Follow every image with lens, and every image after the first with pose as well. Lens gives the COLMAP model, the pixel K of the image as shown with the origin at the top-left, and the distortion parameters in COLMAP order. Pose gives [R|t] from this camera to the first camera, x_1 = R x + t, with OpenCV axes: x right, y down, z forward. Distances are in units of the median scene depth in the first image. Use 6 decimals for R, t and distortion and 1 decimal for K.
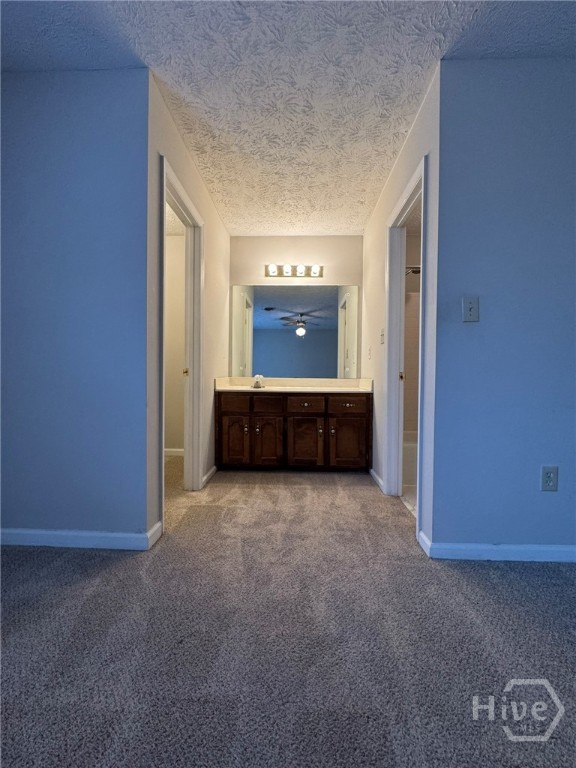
lens RADIAL K [[306.4, 0, 286.0], [0, 306.4, 384.0], [0, 0, 1]] dist [-0.003352, 0.000276]
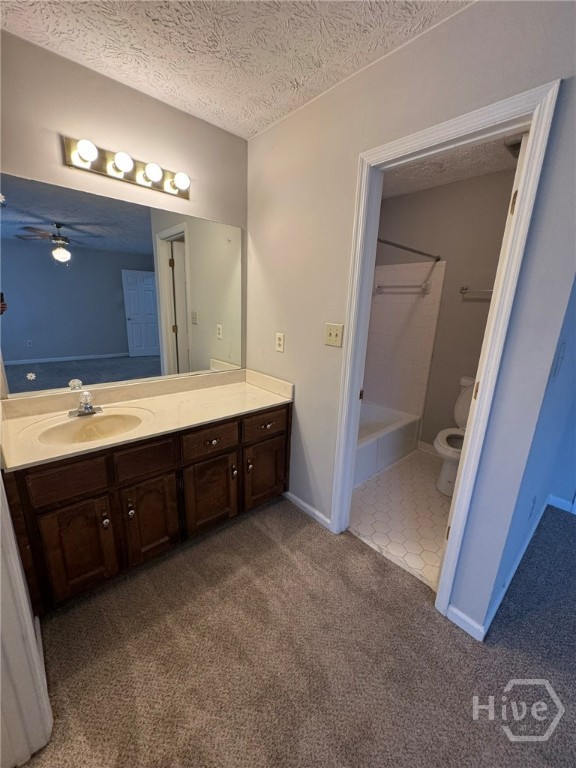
lens RADIAL K [[306.4, 0, 286.2], [0, 306.4, 384.8], [0, 0, 1]] dist [-0.003352, 0.000276]
pose [[0.721228, -0.161880, 0.673517, -0.217364], [-0.014979, 0.968438, 0.248804, -0.191484], [-0.692536, -0.189533, 0.696040, 0.498641]]
